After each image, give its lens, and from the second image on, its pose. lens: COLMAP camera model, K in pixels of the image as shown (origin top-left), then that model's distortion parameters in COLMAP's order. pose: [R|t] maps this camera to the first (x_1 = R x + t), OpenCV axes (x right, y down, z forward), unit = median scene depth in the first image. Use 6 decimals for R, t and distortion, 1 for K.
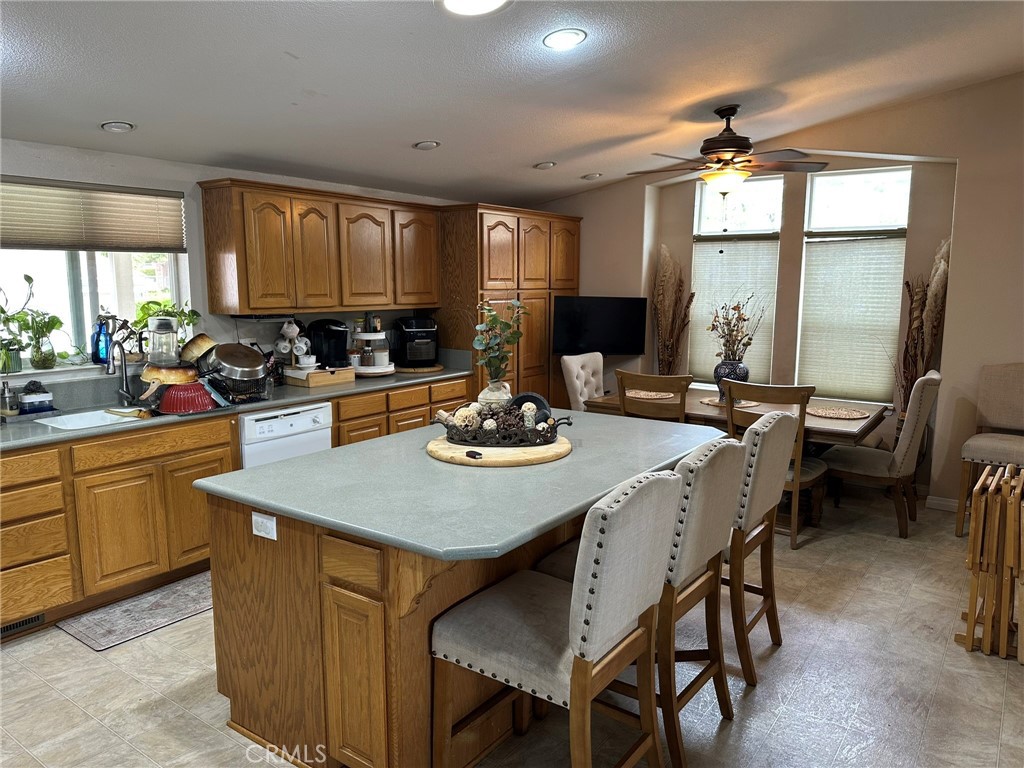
lens RADIAL K [[723.7, 0, 512.0], [0, 723.7, 384.0], [0, 0, 1]] dist [0.090540, -0.116539]
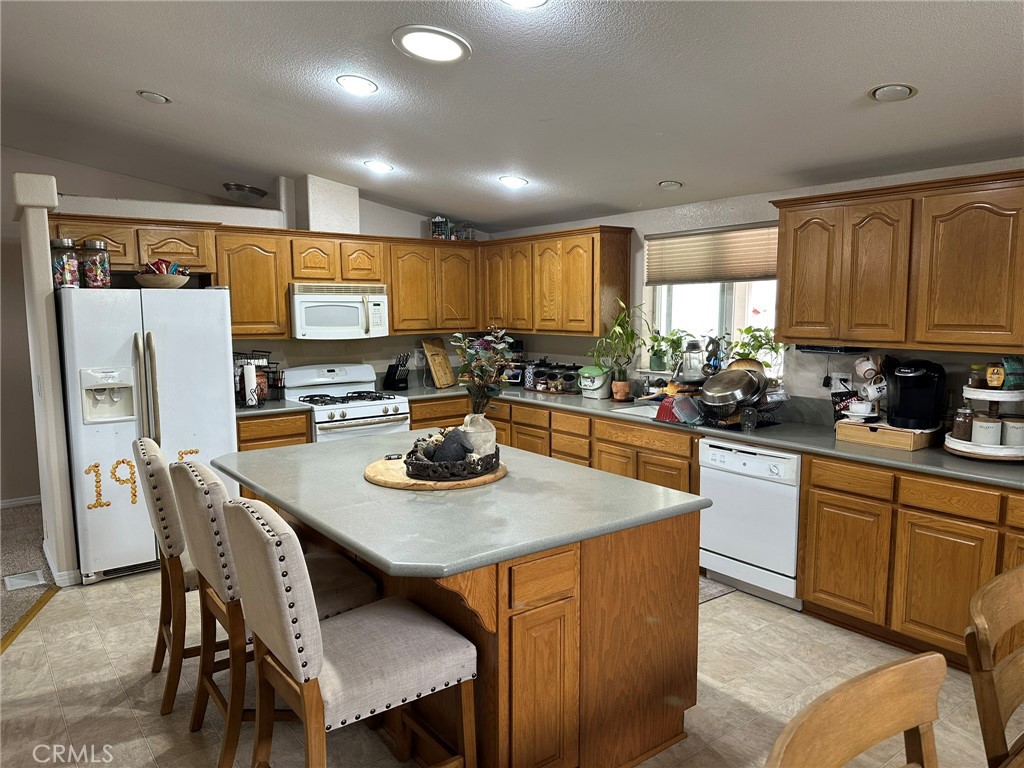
lens RADIAL K [[723.7, 0, 512.0], [0, 723.7, 384.0], [0, 0, 1]] dist [0.090540, -0.116539]
pose [[-0.292113, 0.105565, -0.950540, 0.747293], [-0.133565, 0.979647, 0.149844, -0.163630], [0.947011, 0.170730, -0.272067, 1.114848]]
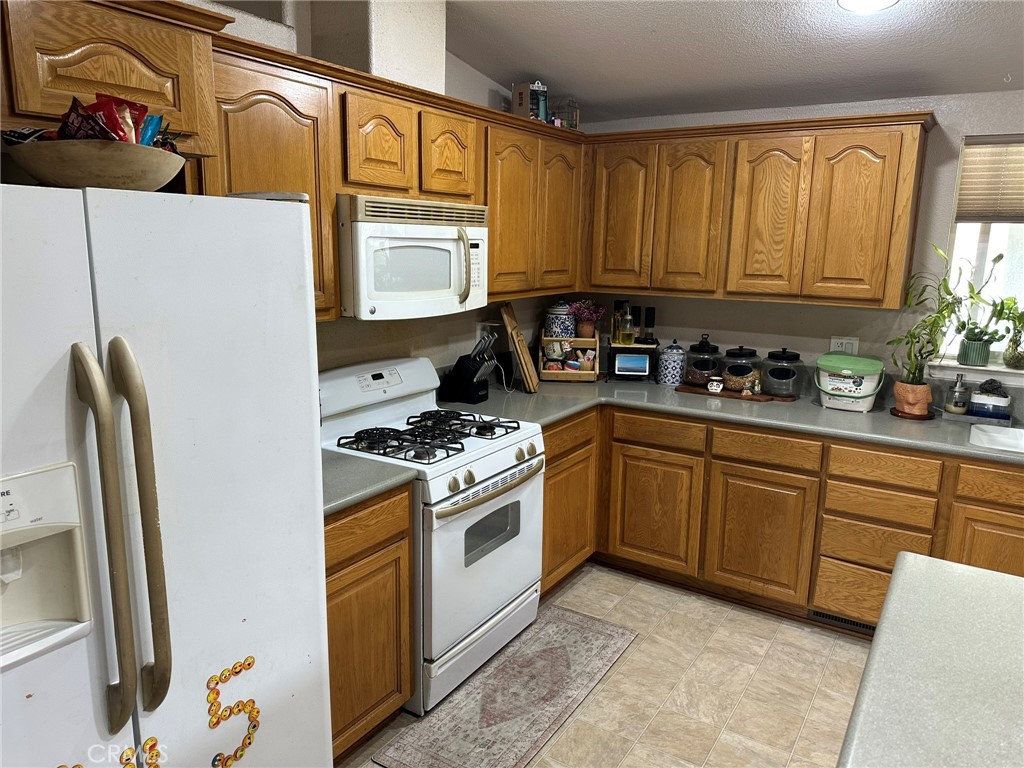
lens RADIAL K [[723.7, 0, 512.0], [0, 723.7, 384.0], [0, 0, 1]] dist [0.090540, -0.116539]
pose [[0.065034, 0.197175, -0.978209, 0.143764], [-0.164522, 0.968988, 0.184378, -0.064744], [0.984227, 0.148946, 0.095457, 0.377655]]
